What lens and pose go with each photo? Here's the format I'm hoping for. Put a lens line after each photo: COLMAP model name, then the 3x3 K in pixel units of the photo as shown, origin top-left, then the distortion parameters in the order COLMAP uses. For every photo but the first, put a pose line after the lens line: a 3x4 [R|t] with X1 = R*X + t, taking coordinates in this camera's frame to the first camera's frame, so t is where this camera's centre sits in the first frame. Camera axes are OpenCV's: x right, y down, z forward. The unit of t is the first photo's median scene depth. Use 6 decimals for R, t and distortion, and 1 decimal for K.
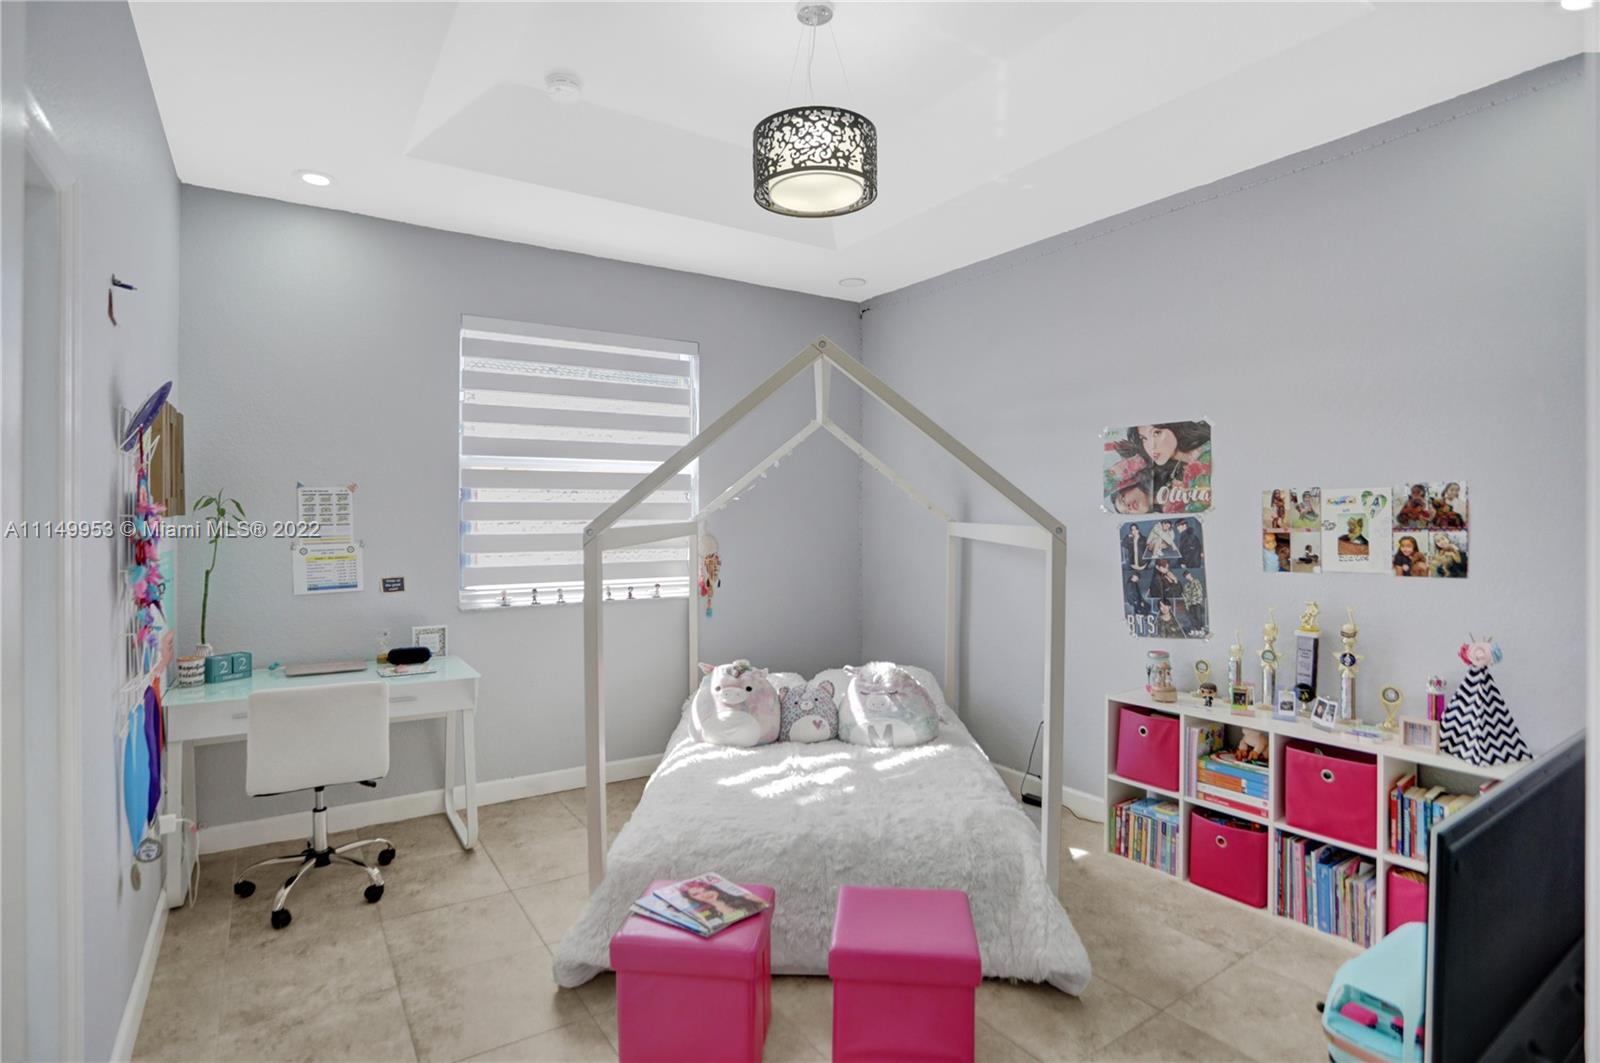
lens RADIAL K [[798.5, 0, 800.2], [0, 798.5, 527.4], [0, 0, 1]] dist [-0.034391, 0.006600]
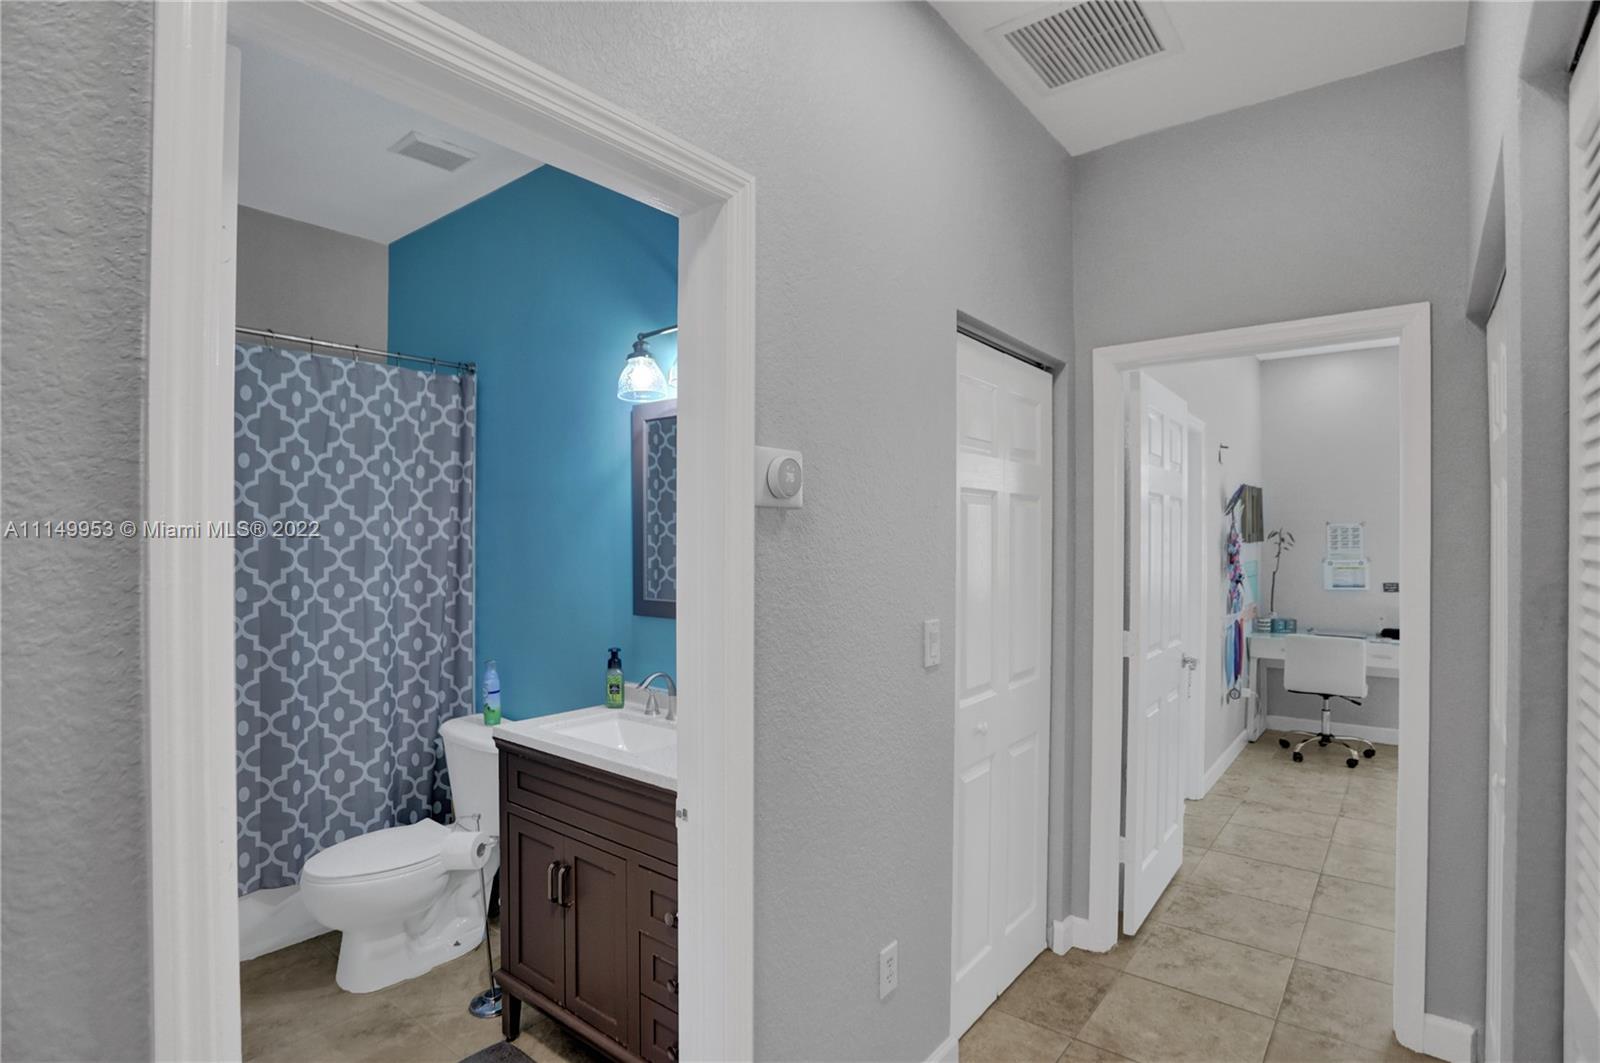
lens RADIAL K [[798.5, 0, 800.5], [0, 798.5, 540.2], [0, 0, 1]] dist [-0.034391, 0.006600]
pose [[0.308127, -0.001327, -0.951344, 0.667457], [-0.010096, 0.999938, -0.004664, 0.000713], [0.951292, 0.011042, 0.308094, -0.631187]]
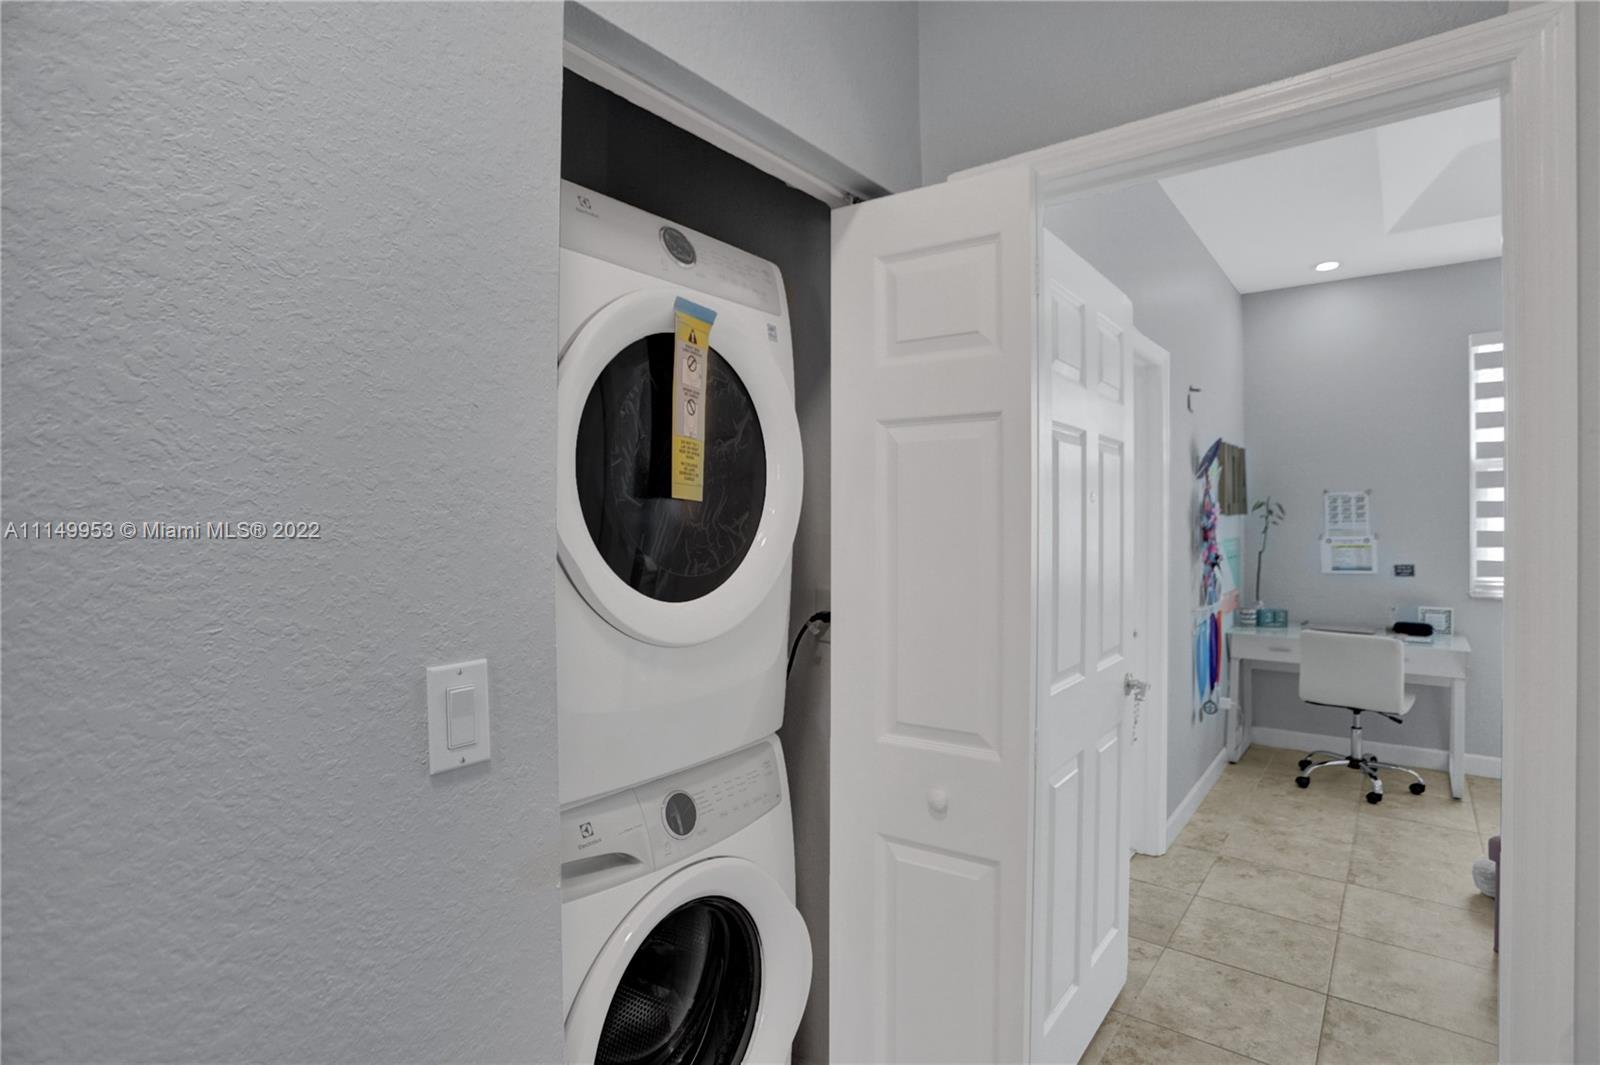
lens RADIAL K [[798.5, 0, 797.5], [0, 798.5, 524.1], [0, 0, 1]] dist [-0.034391, 0.006600]
pose [[0.317395, 0.000012, -0.948293, 0.393430], [-0.006432, 0.999977, -0.002140, 0.011813], [0.948272, 0.006778, 0.317388, -0.314763]]
